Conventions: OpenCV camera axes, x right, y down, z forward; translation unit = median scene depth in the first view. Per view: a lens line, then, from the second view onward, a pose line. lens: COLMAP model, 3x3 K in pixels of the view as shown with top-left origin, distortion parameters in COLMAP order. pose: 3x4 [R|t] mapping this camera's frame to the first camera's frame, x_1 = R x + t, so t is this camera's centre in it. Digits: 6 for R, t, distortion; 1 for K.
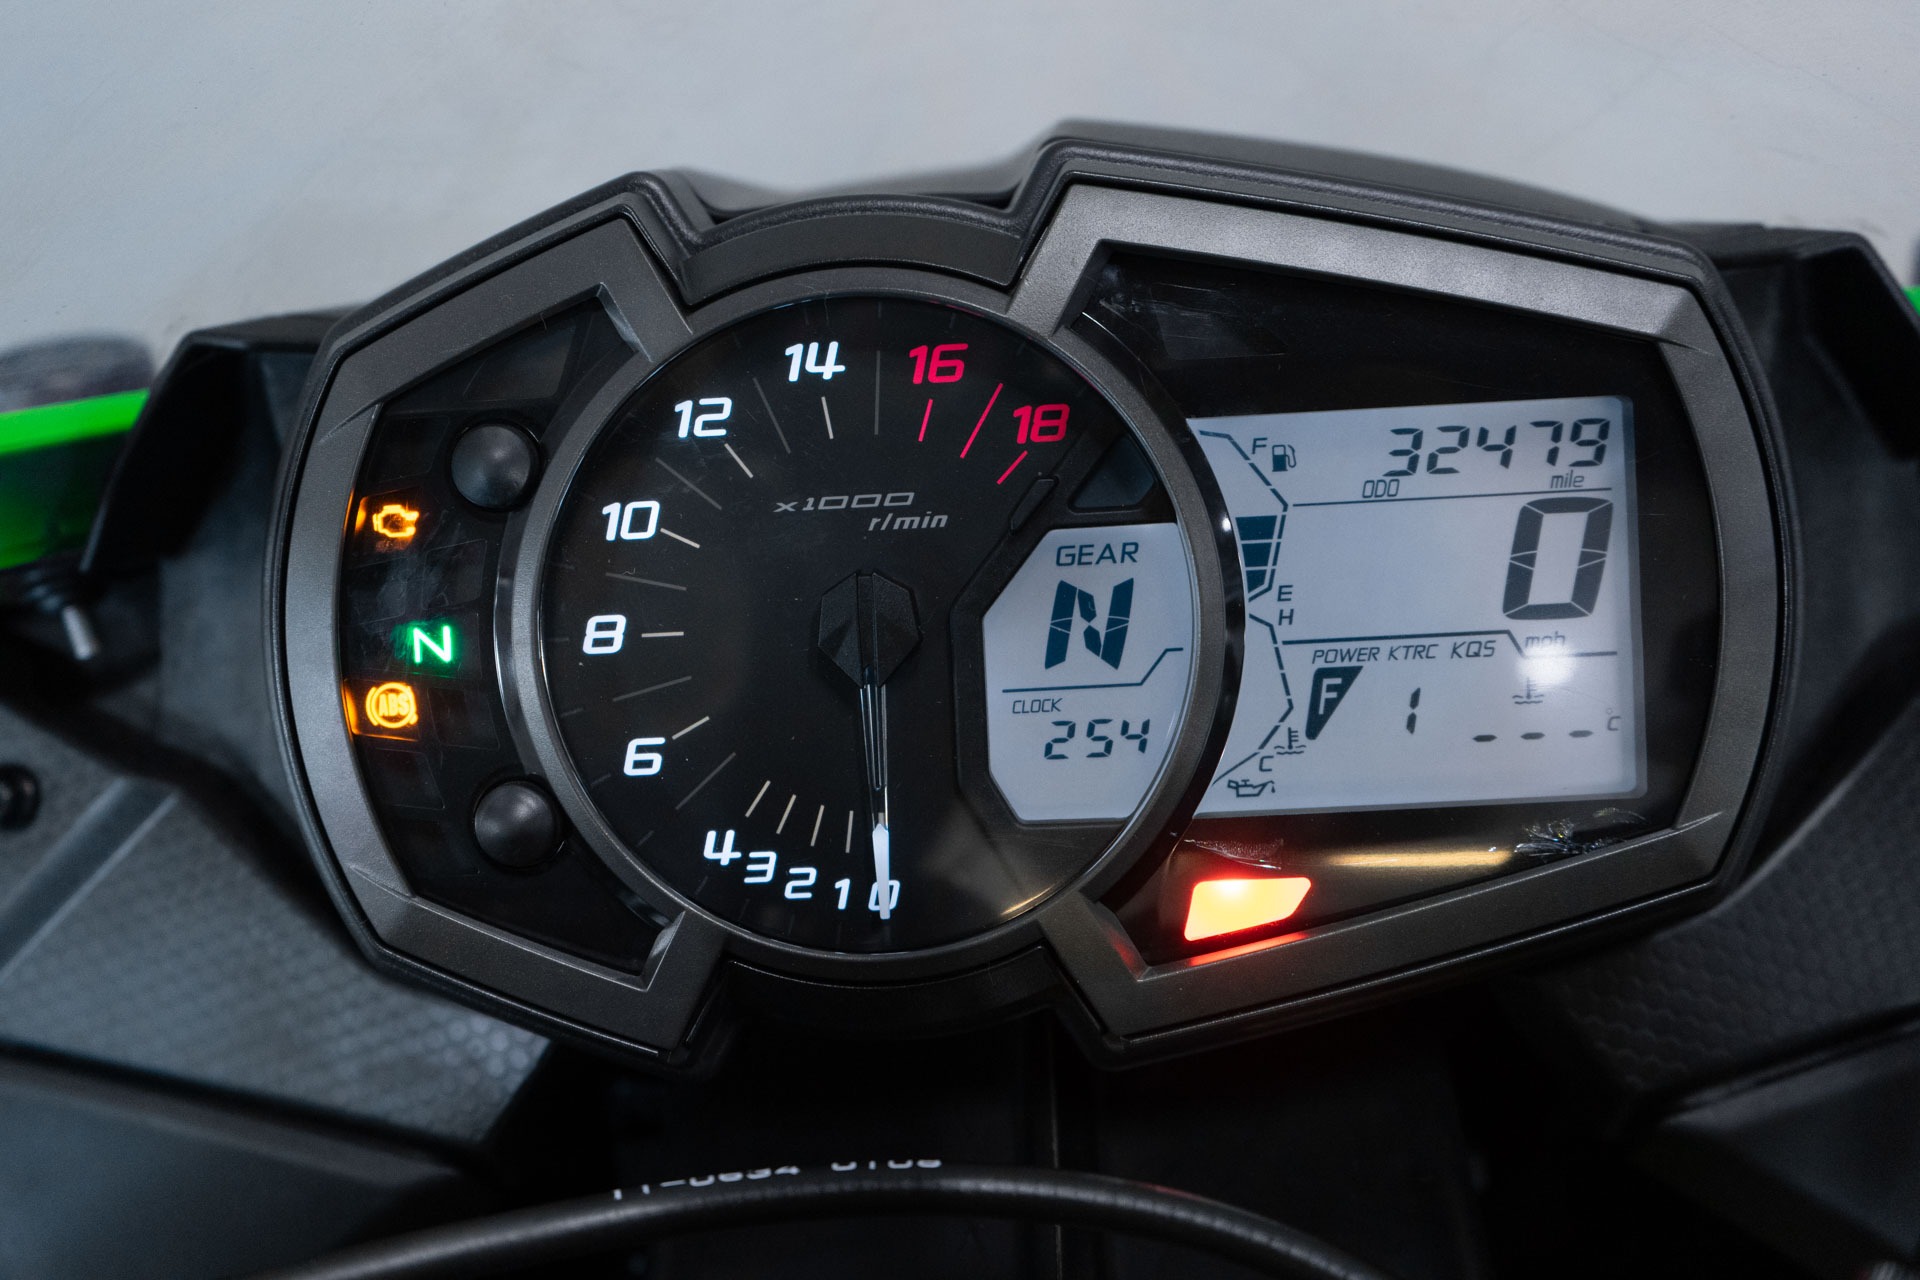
lens RADIAL K [[2215.3, 0, 959.7], [0, 2215.3, 639.8], [0, 0, 1]] dist [0.010435, 0.000000]
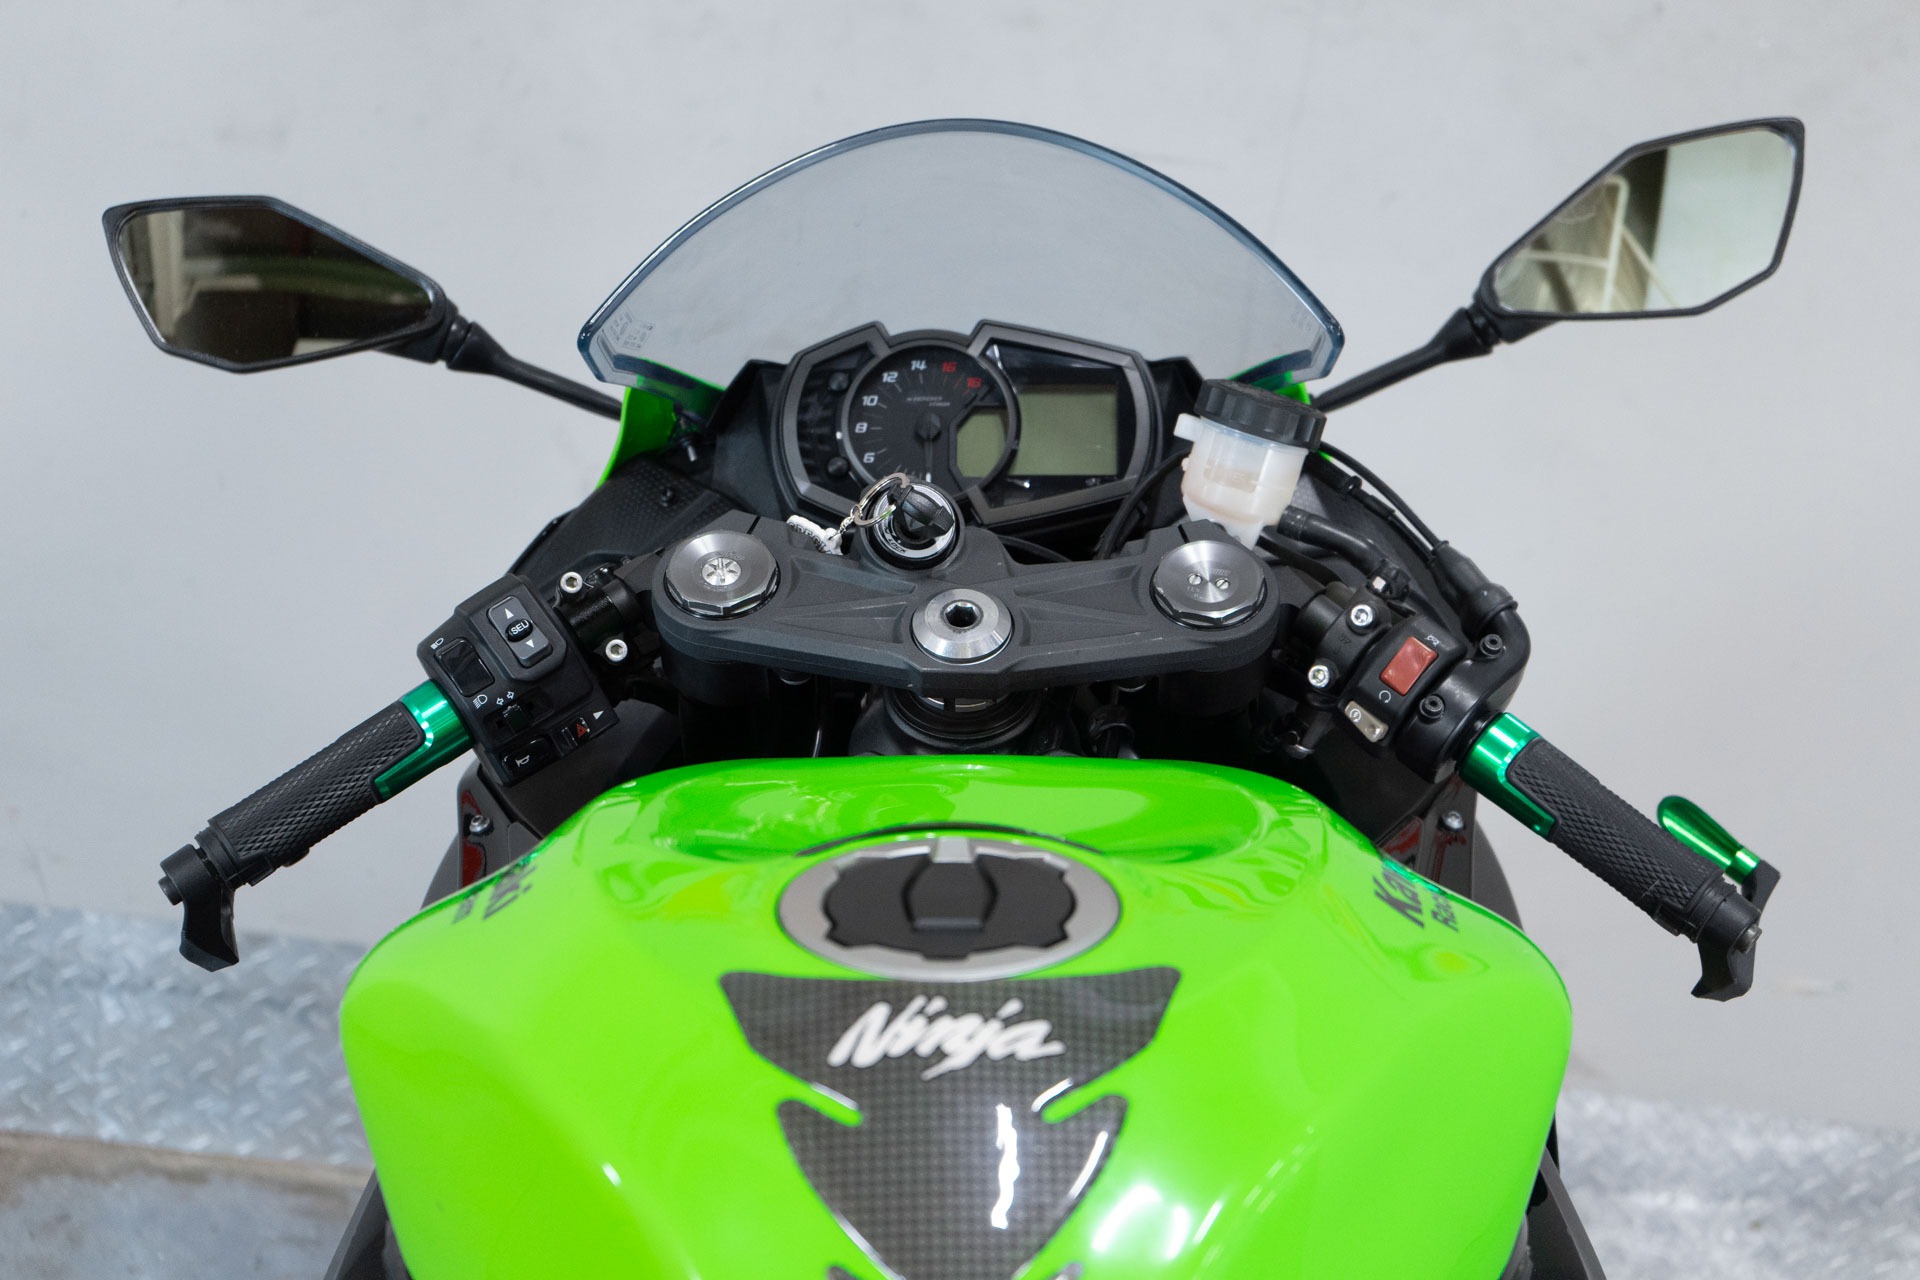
lens RADIAL K [[3592.5, 0, 959.7], [0, 3592.5, 639.4], [0, 0, 1]] dist [-0.073712, 0.000000]
pose [[0.997109, 0.050893, -0.056431, 0.397689], [-0.061091, 0.978503, -0.196977, 1.627078], [0.045193, 0.199855, 0.978783, -5.220421]]
